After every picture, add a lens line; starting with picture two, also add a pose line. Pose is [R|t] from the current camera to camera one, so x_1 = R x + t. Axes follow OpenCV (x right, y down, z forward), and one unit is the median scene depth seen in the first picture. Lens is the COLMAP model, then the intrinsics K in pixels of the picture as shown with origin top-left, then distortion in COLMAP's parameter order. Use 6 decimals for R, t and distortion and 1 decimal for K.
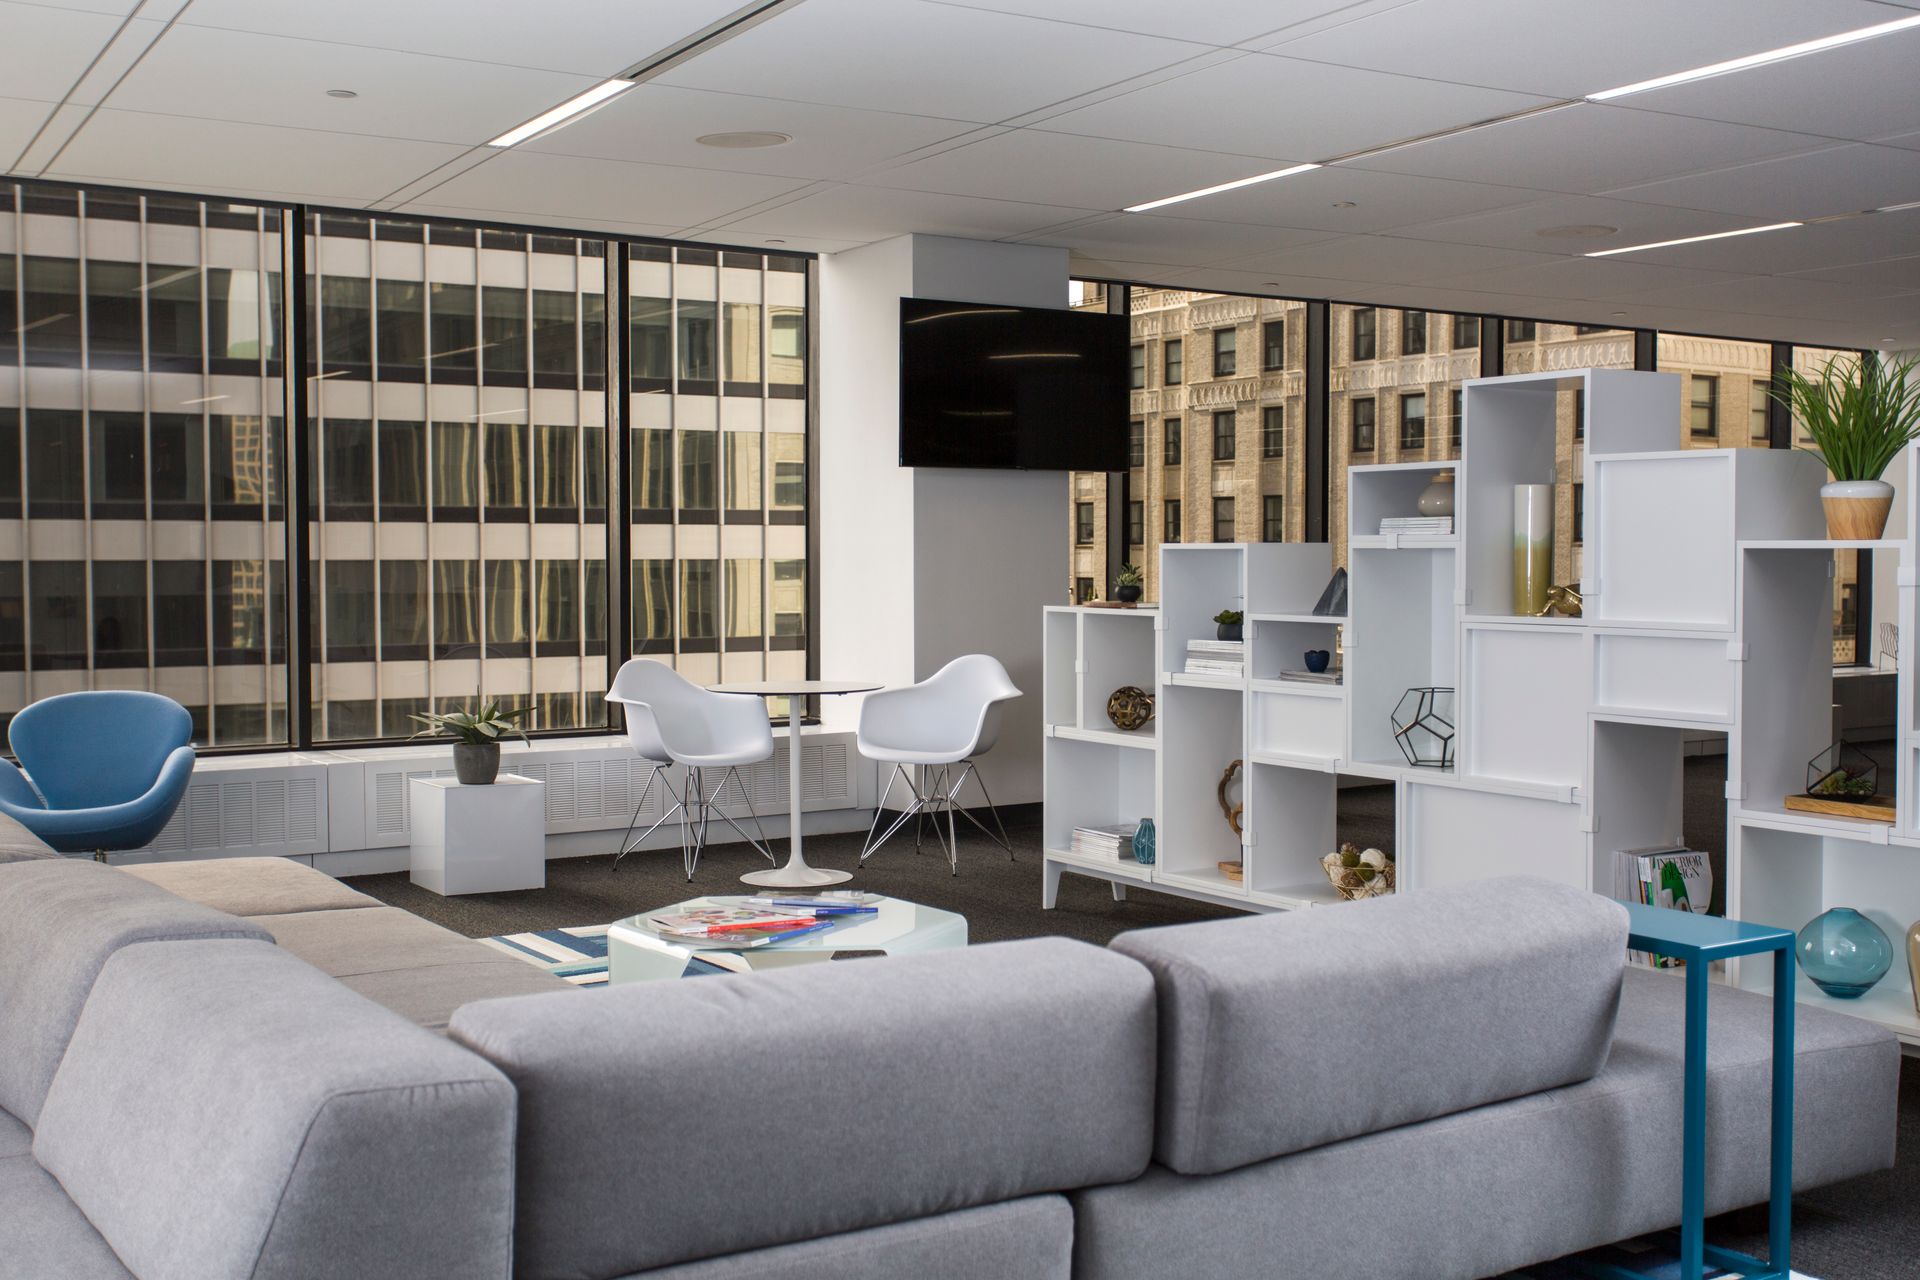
lens RADIAL K [[2122.8, 0, 960.0], [0, 2122.8, 640.0], [0, 0, 1]] dist [0.010512, -0.006909]
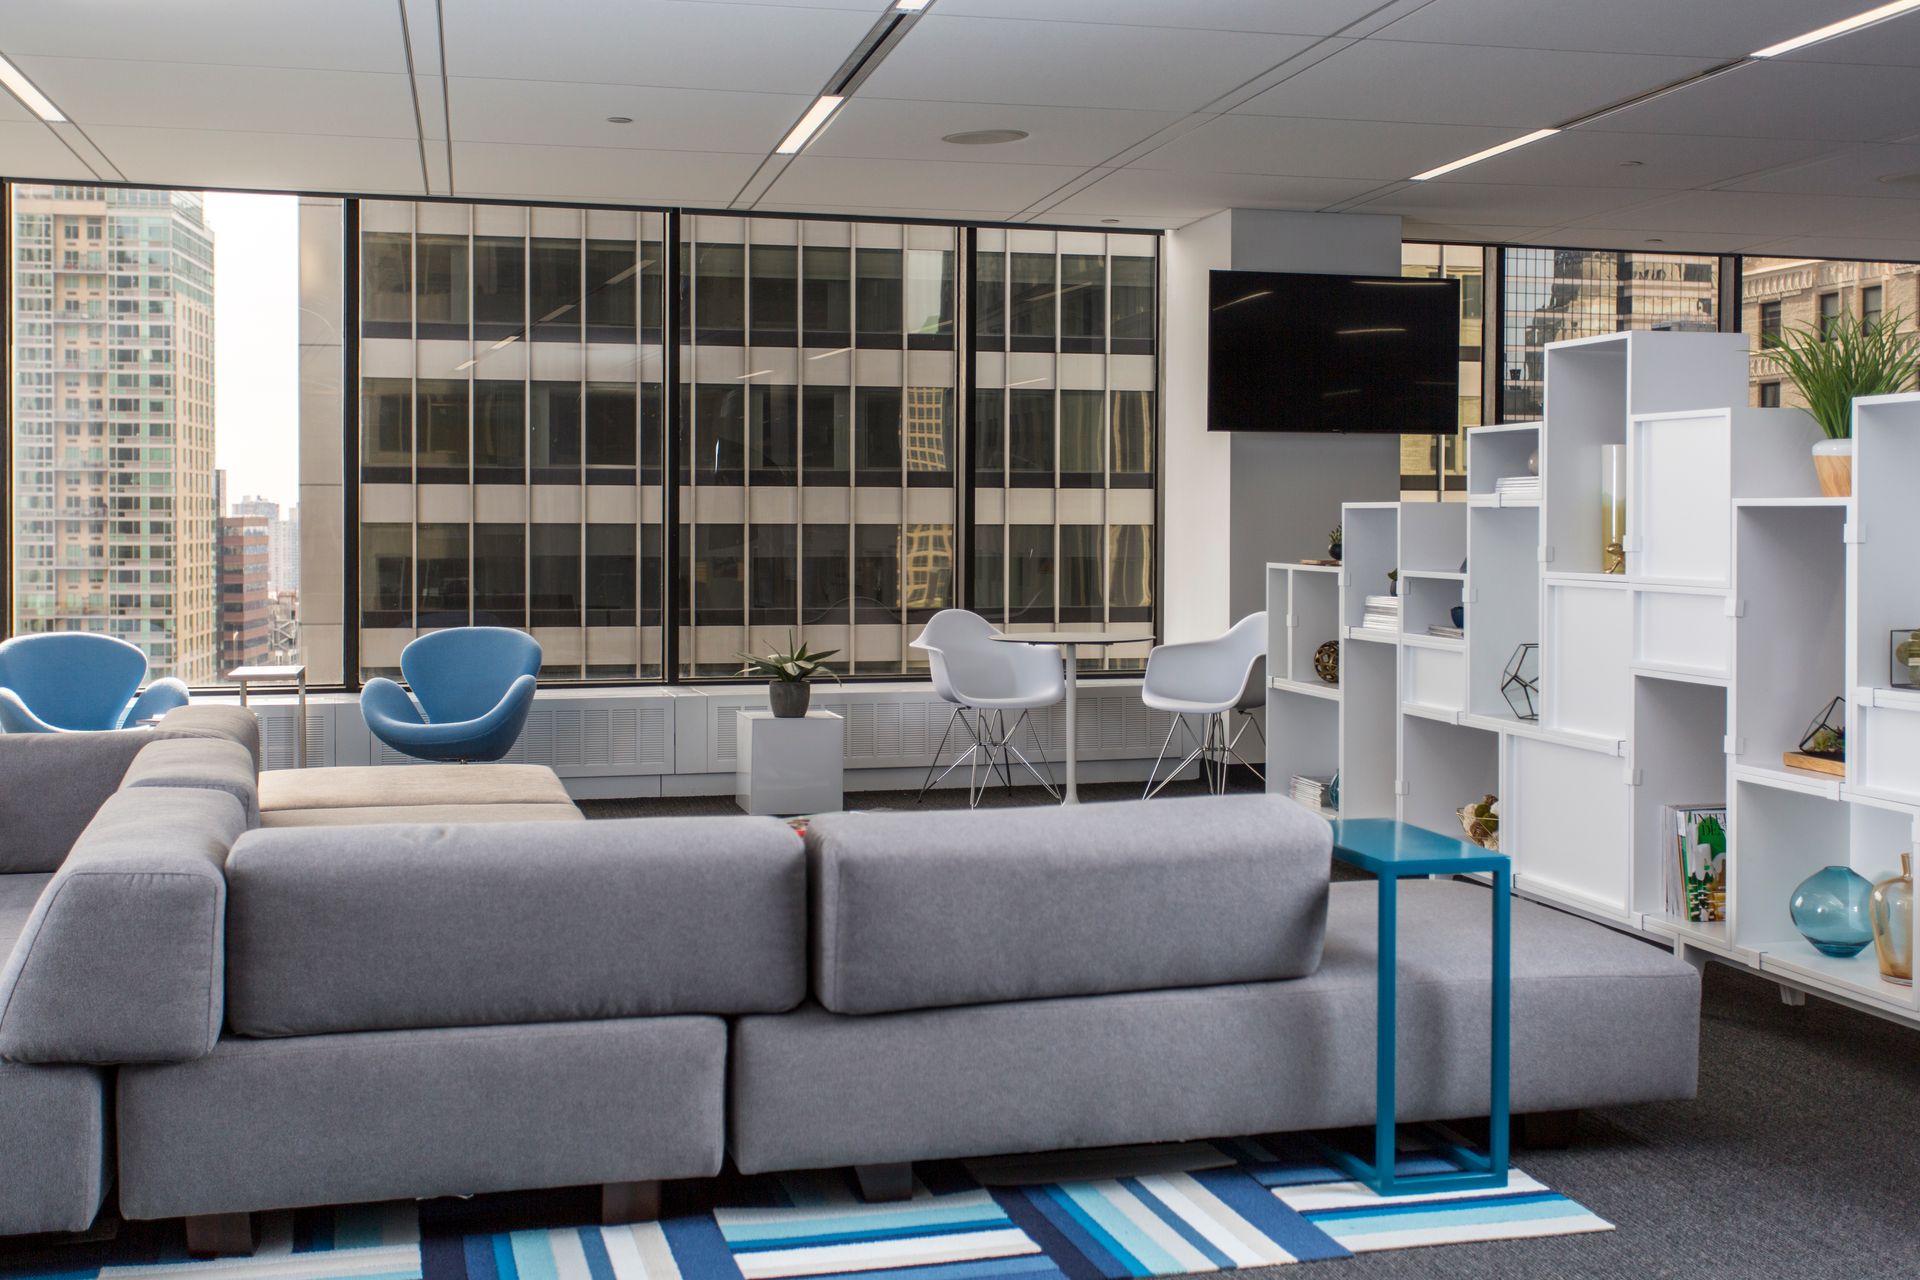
lens RADIAL K [[2186.3, 0, 962.7], [0, 2186.3, 552.9], [0, 0, 1]] dist [0.014812, -0.014354]
pose [[0.949384, 0.008146, -0.314011, 0.352763], [-0.016291, 0.999595, -0.023323, 0.009946], [0.313694, 0.027259, 0.949133, -0.108955]]
